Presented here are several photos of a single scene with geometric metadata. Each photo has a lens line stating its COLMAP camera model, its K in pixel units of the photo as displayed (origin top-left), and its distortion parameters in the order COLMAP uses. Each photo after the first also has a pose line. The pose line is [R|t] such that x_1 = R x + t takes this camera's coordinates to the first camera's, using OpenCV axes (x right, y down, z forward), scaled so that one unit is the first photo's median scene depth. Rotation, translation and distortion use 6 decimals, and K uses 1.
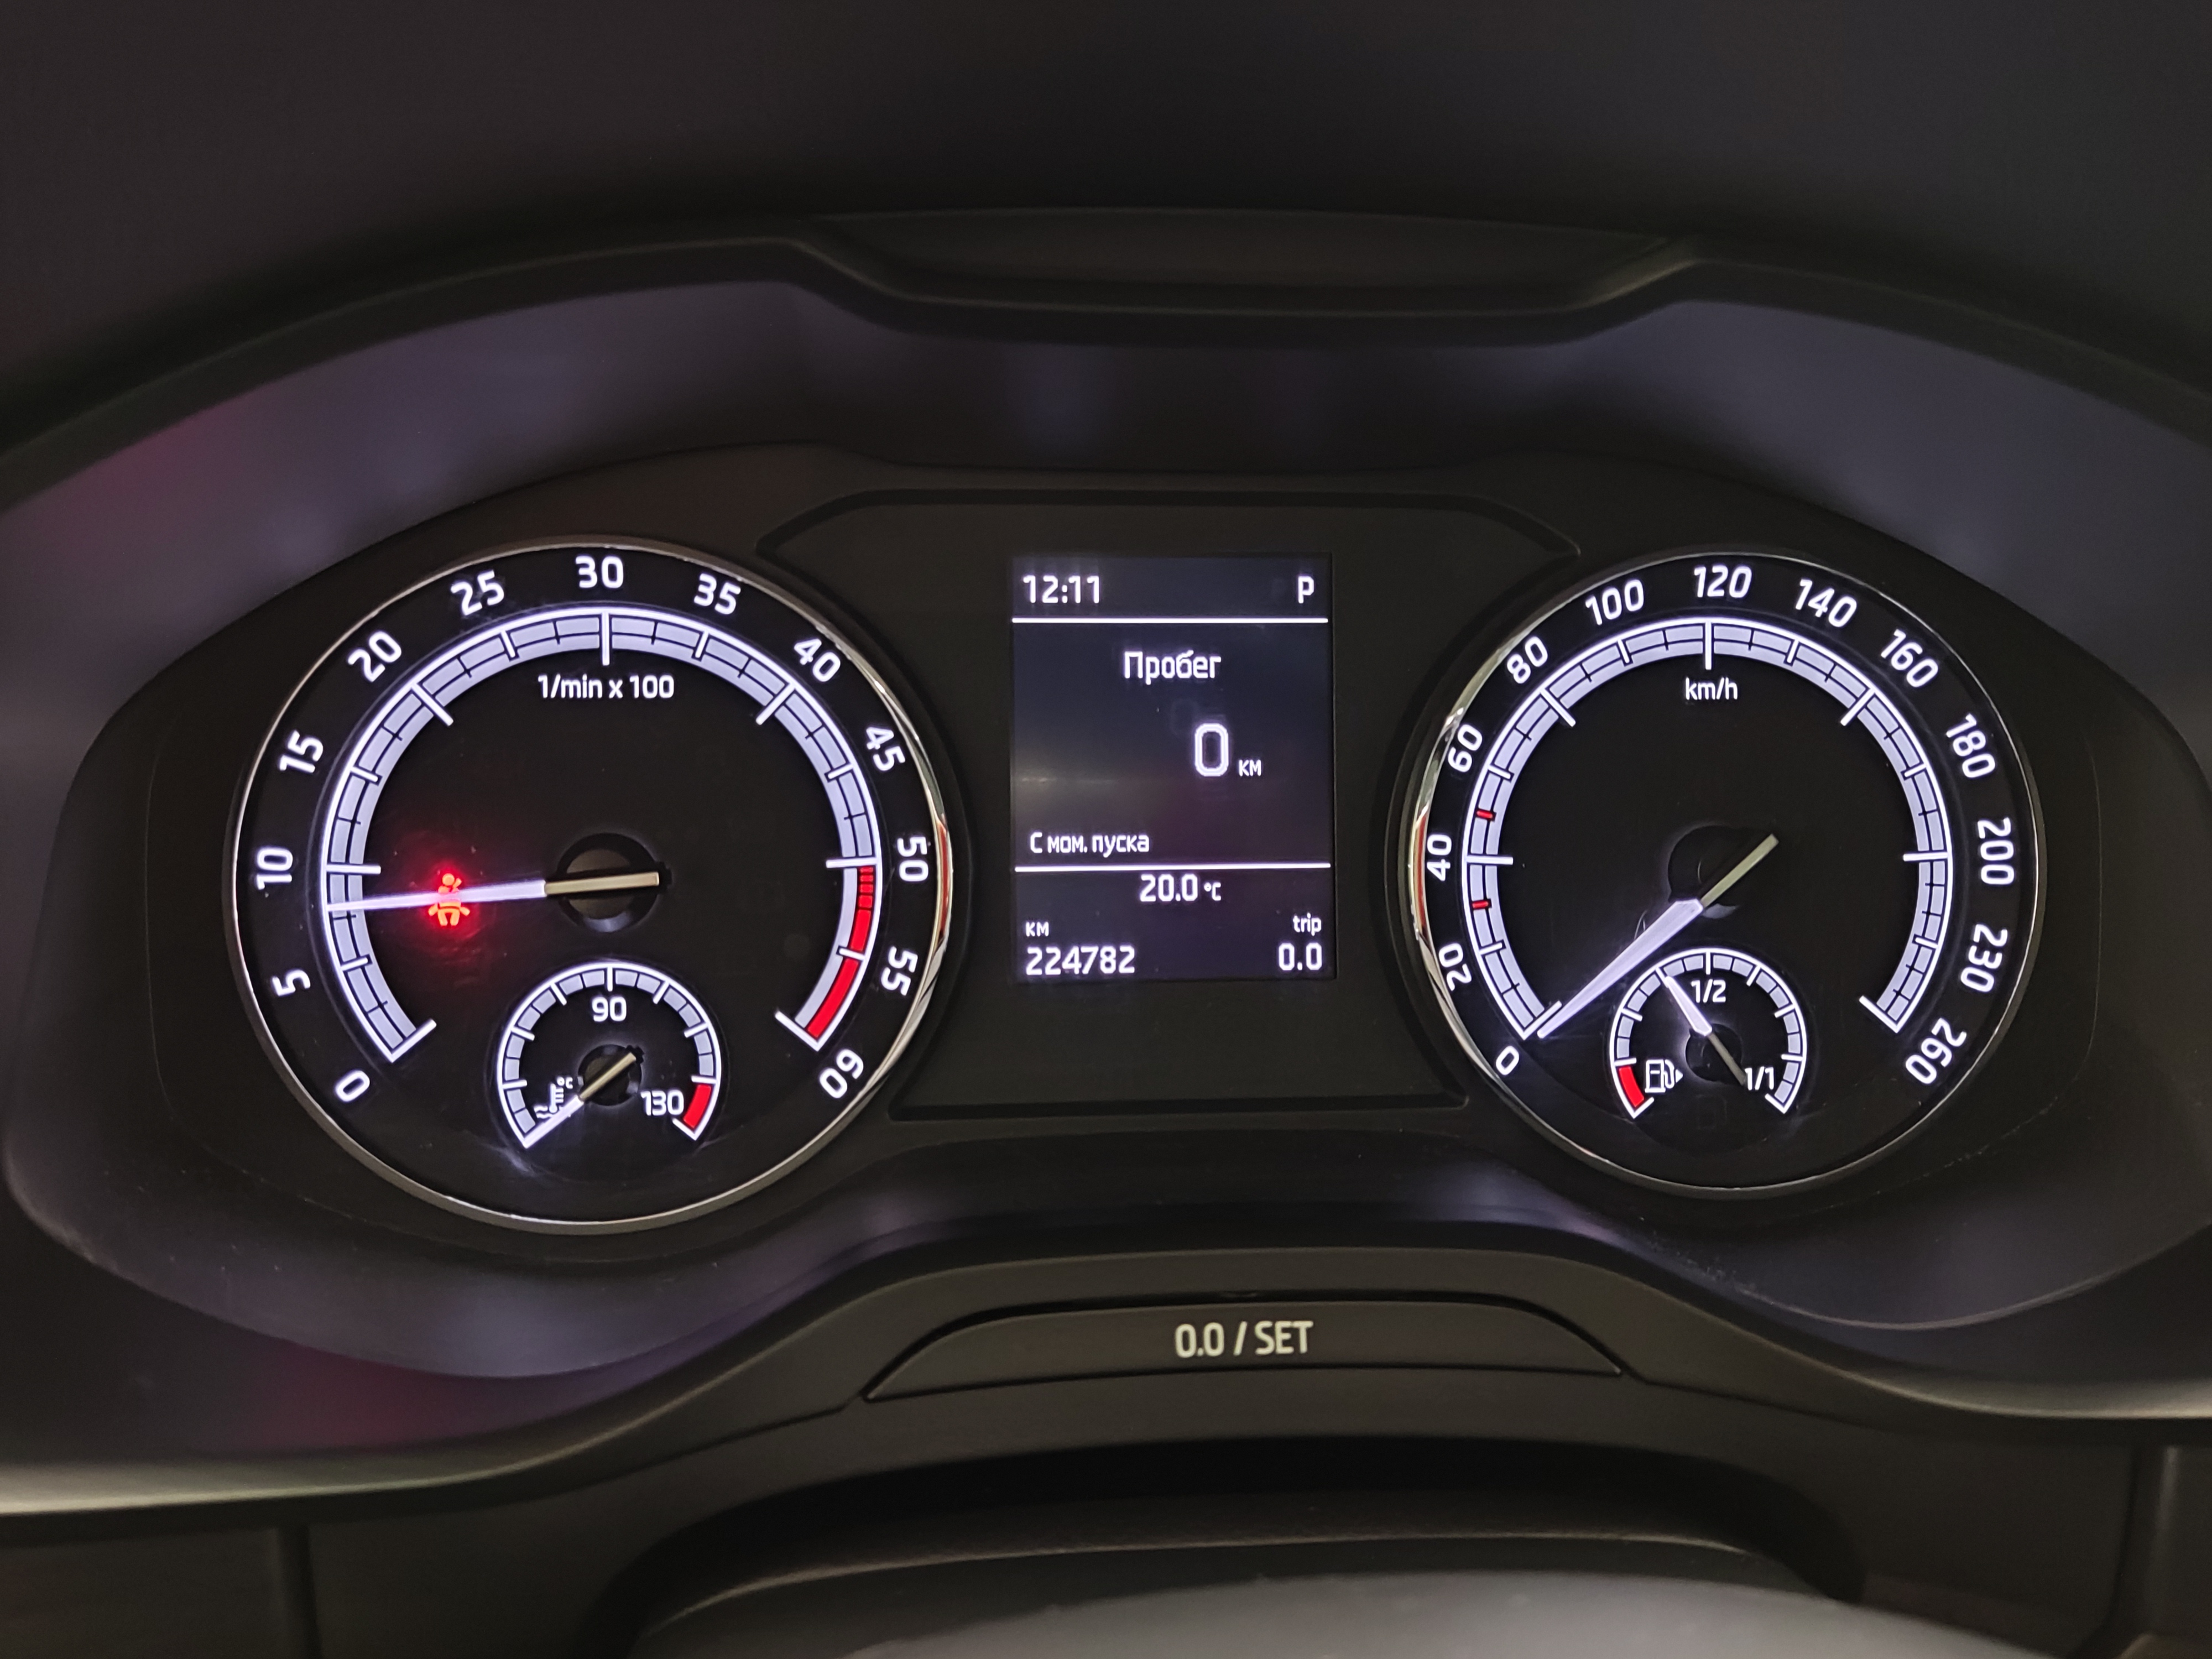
lens RADIAL K [[1666.1, 0, 1085.1], [0, 1666.1, 784.0], [0, 0, 1]] dist [0.069908, -0.112264]
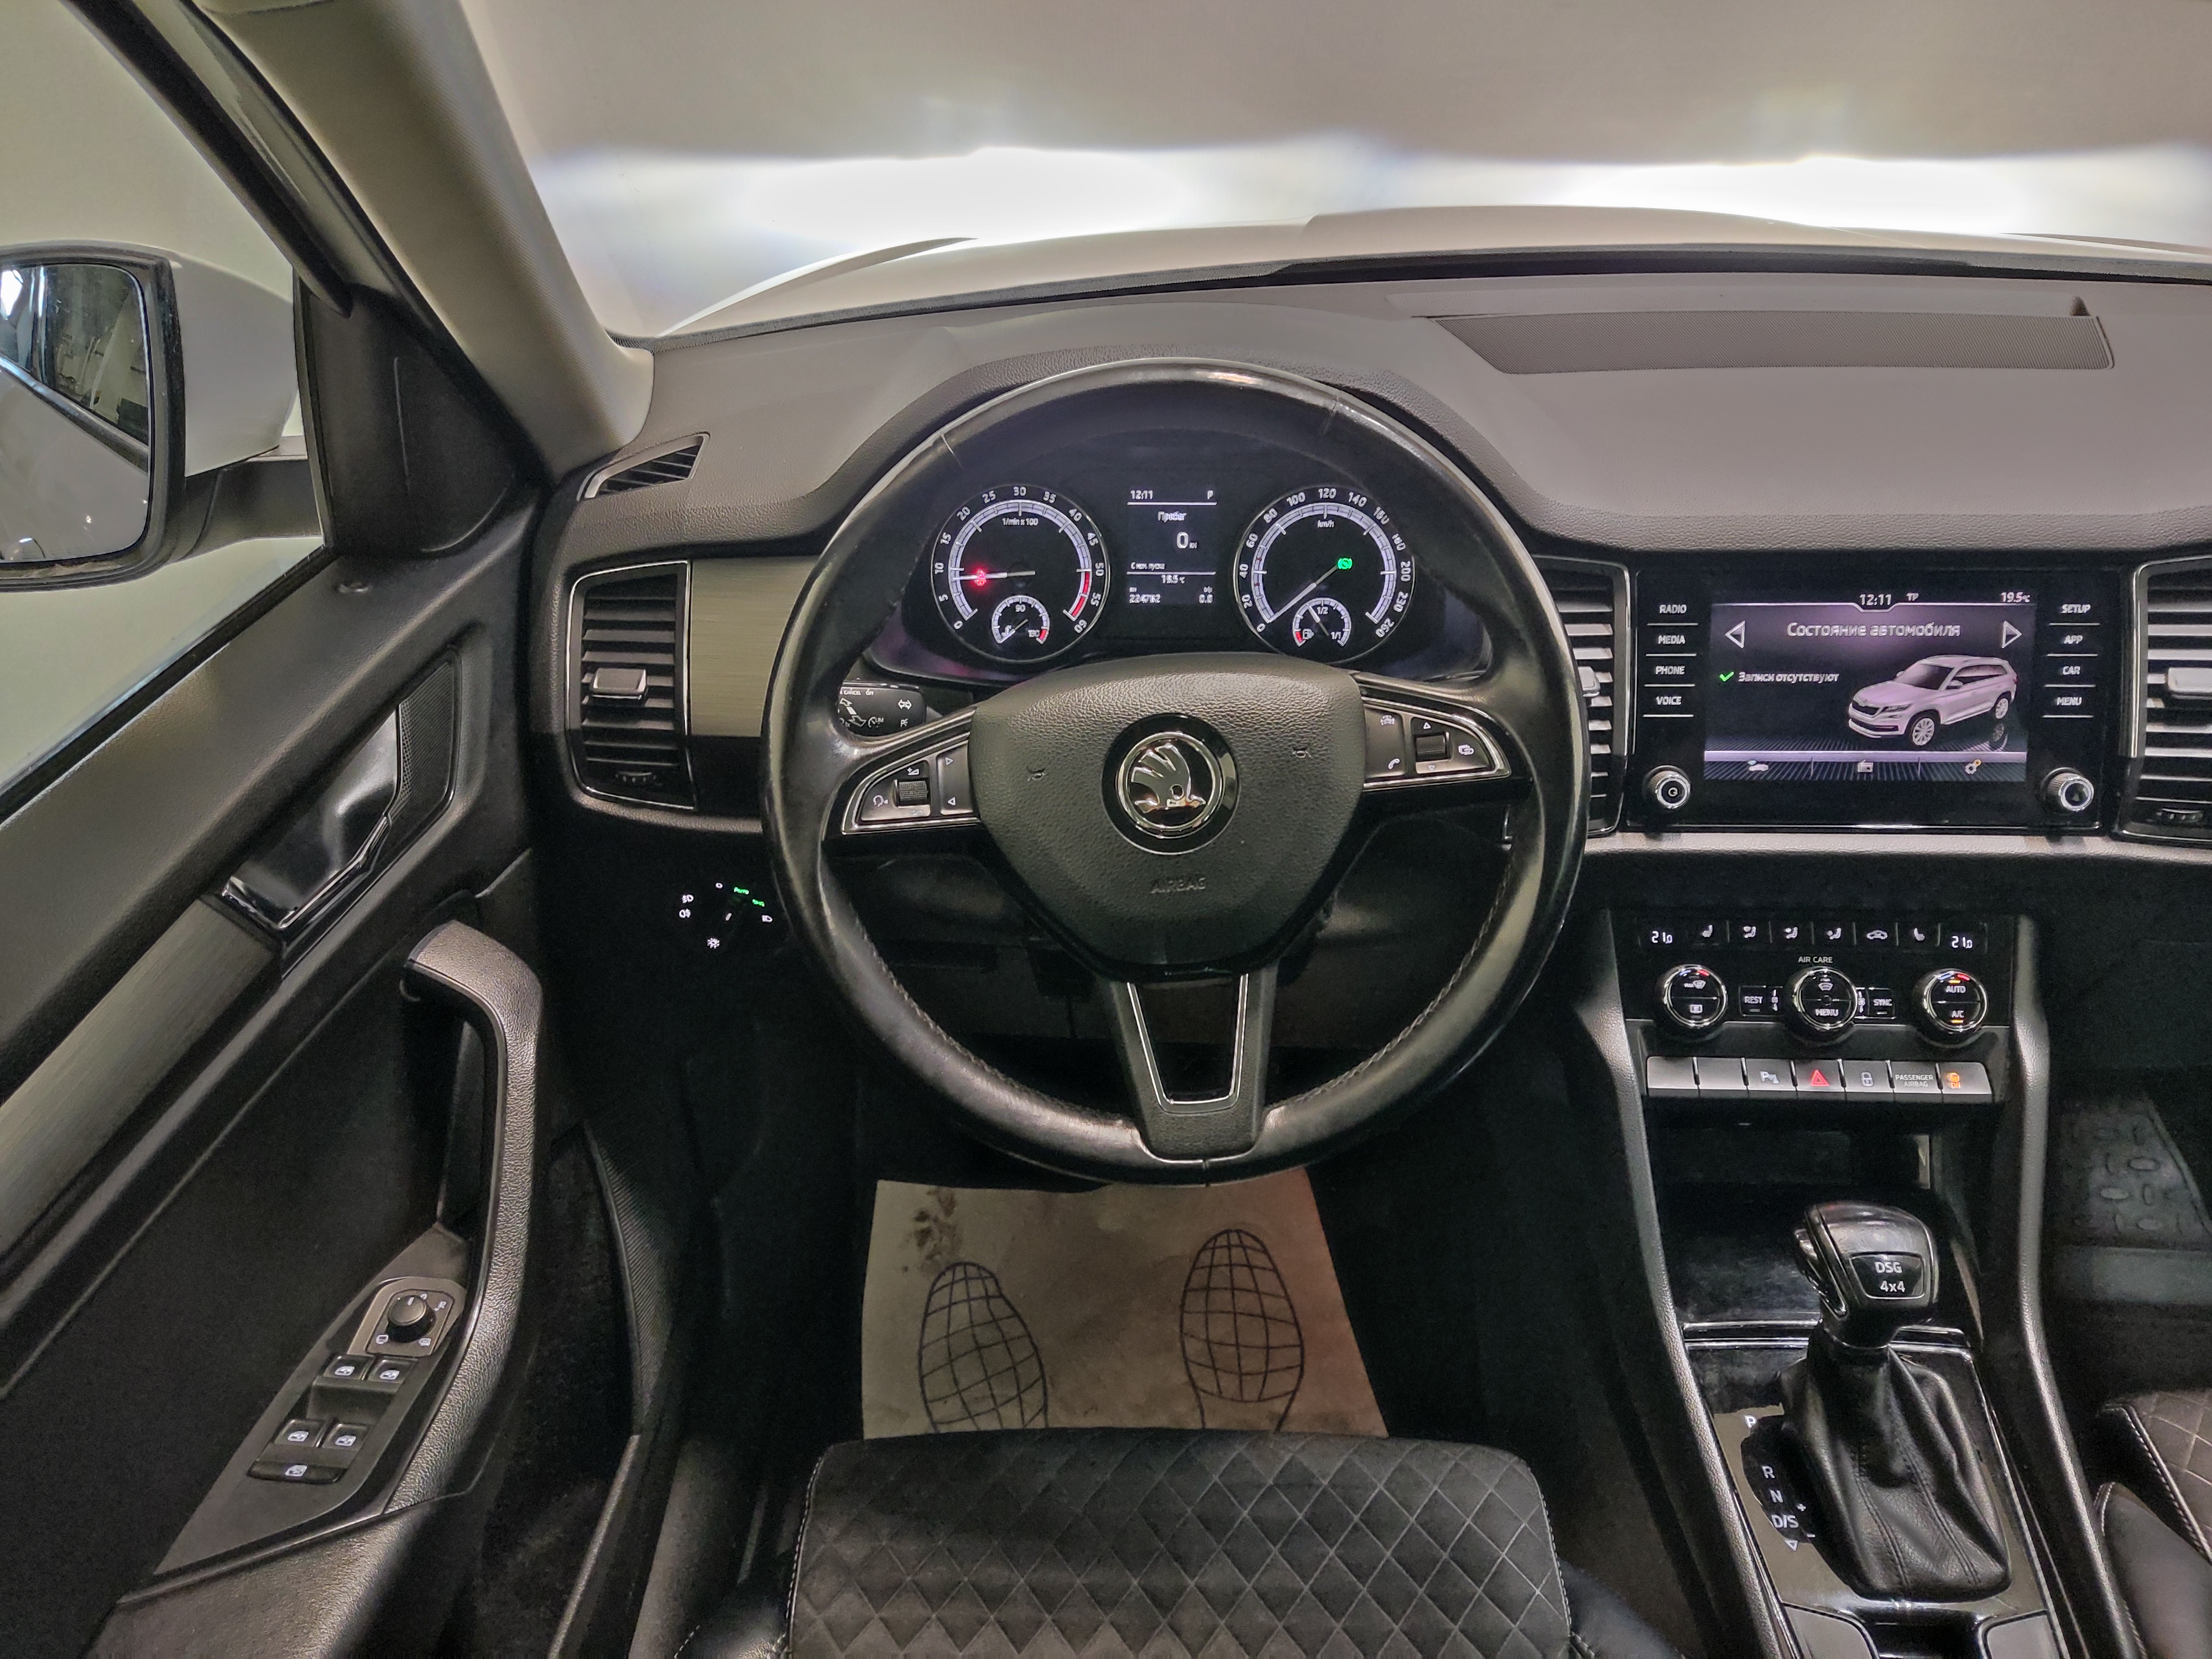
lens RADIAL K [[1666.1, 0, 1088.7], [0, 1666.1, 824.5], [0, 0, 1]] dist [0.069908, -0.112264]
pose [[0.992493, 0.029384, -0.118719, 0.330109], [-0.012643, 0.990158, 0.139381, 0.089799], [0.121647, -0.136834, 0.983096, -2.734750]]
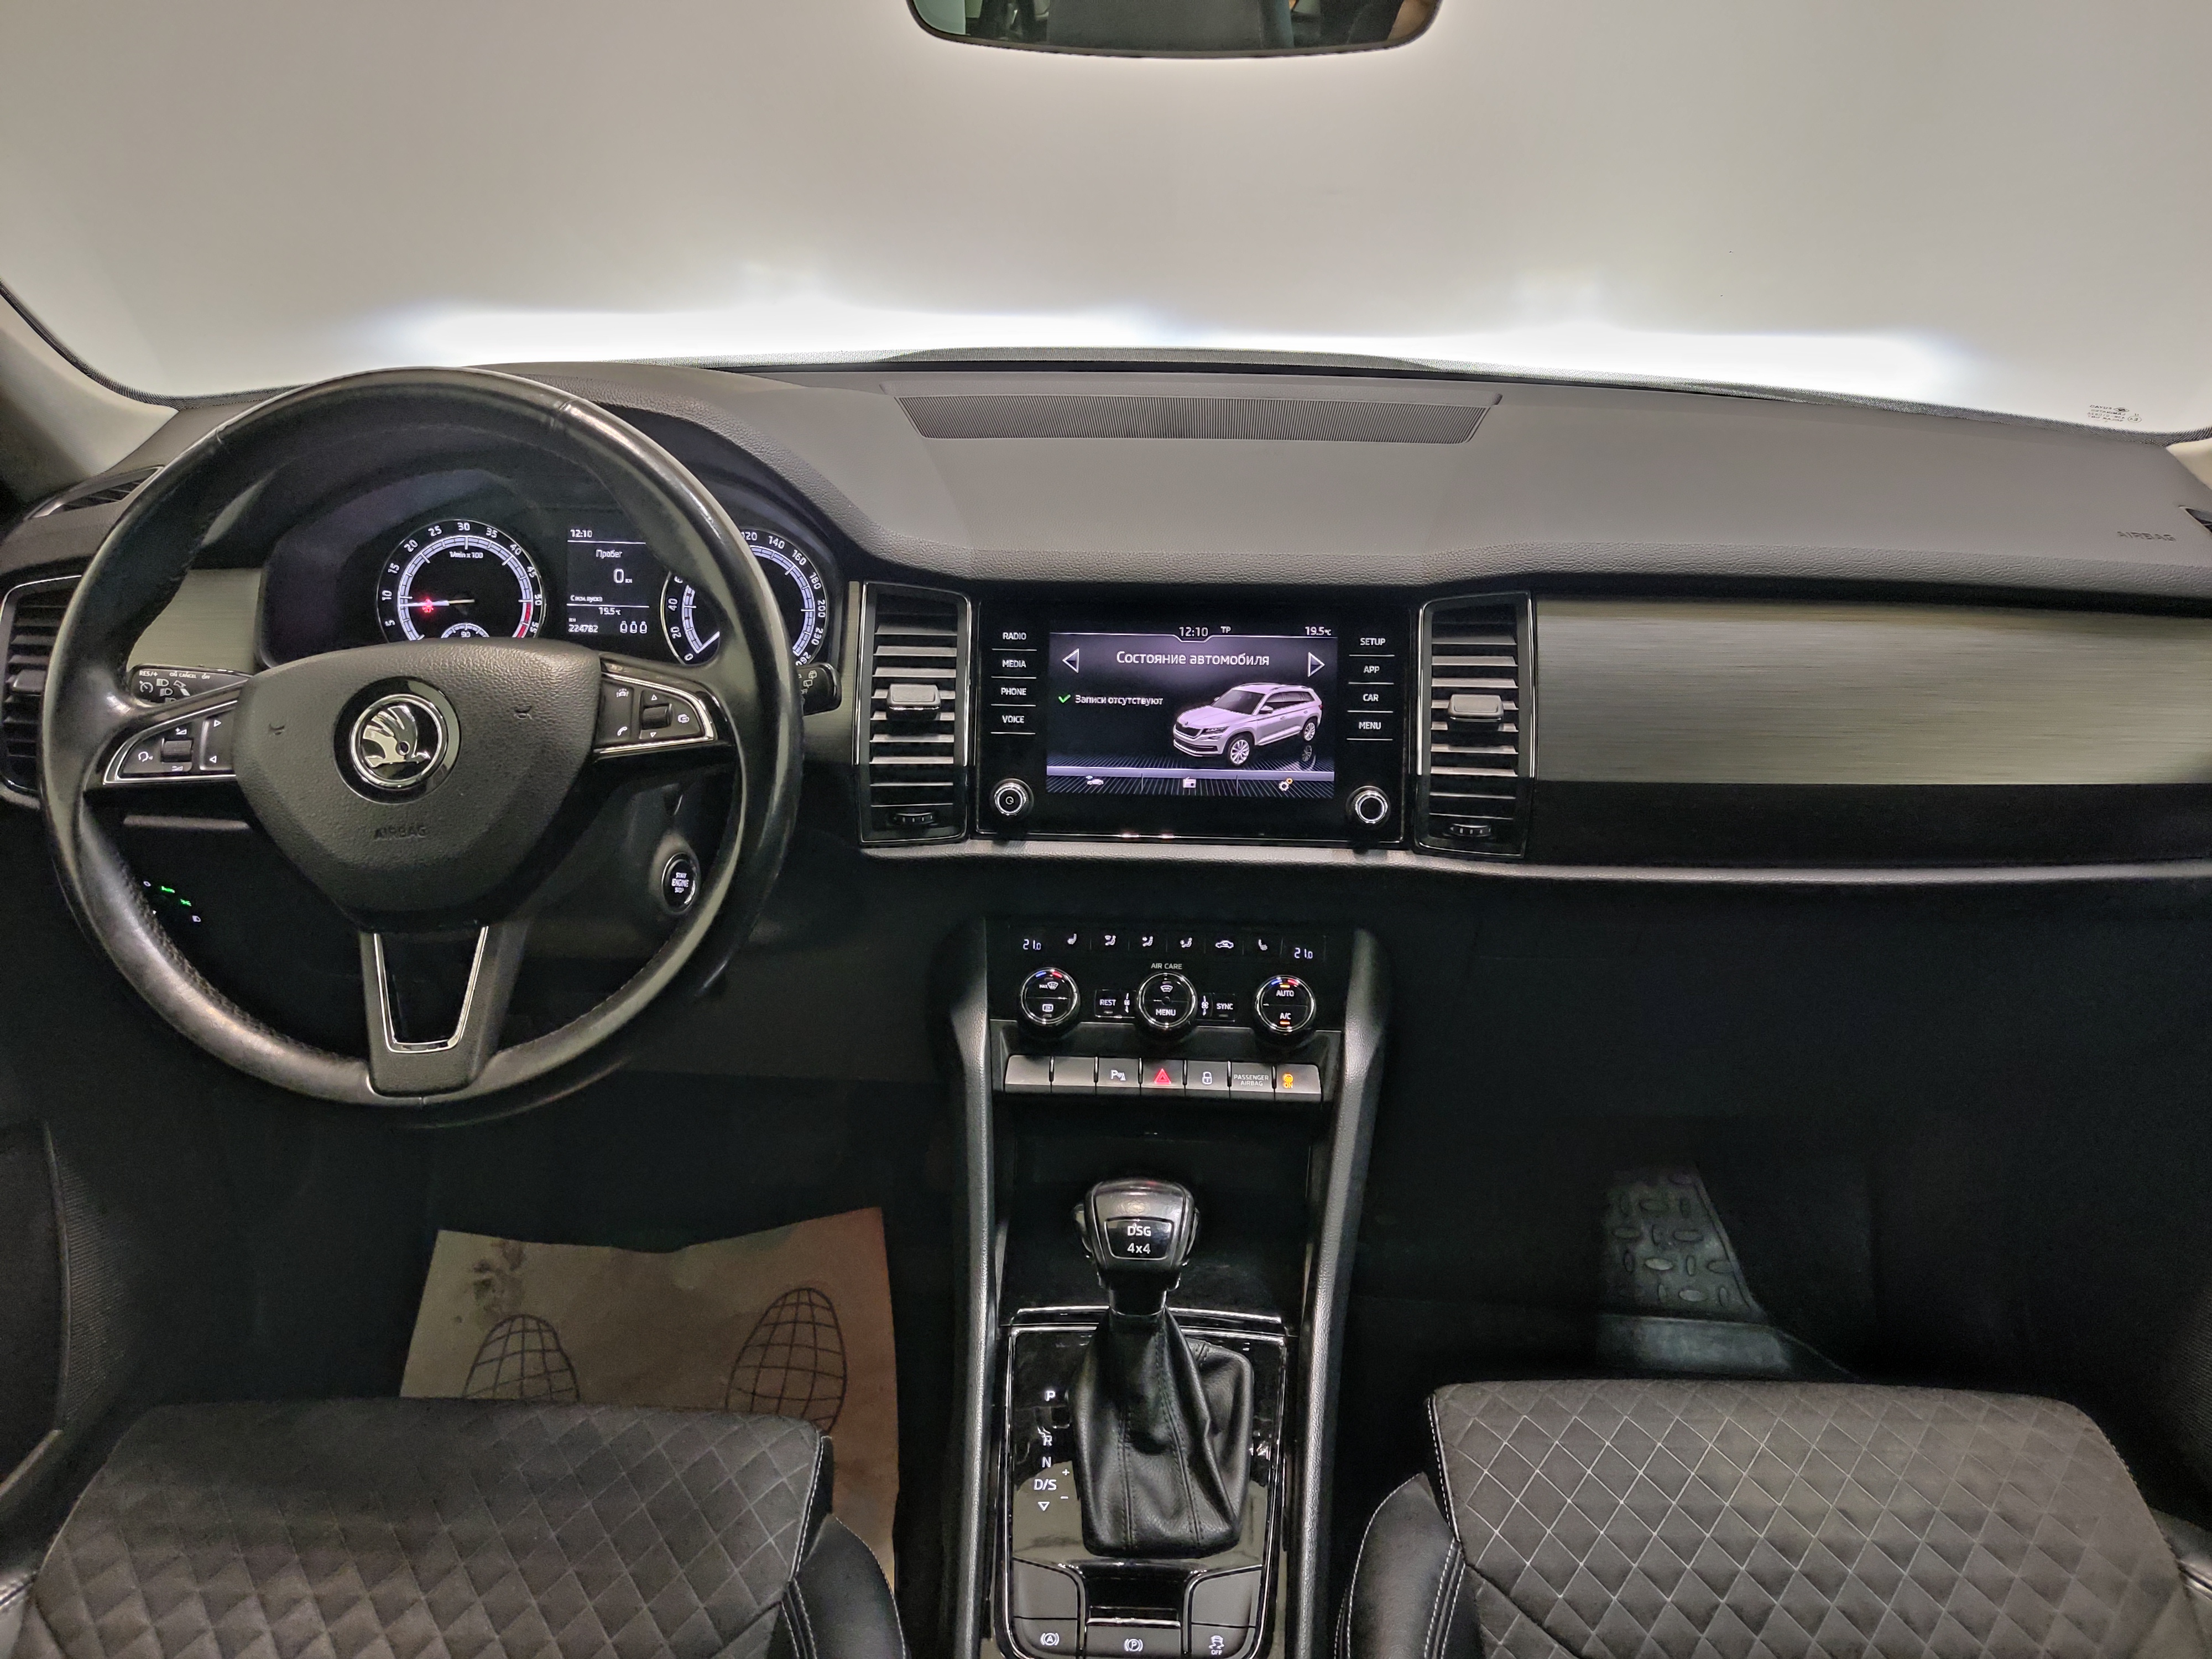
lens RADIAL K [[1666.1, 0, 1102.3], [0, 1666.1, 817.6], [0, 0, 1]] dist [0.069908, -0.112264]
pose [[0.993882, 0.035634, -0.104543, 1.672157], [-0.033021, 0.999100, 0.026616, 0.412933], [0.105397, -0.023001, 0.994164, -2.863480]]
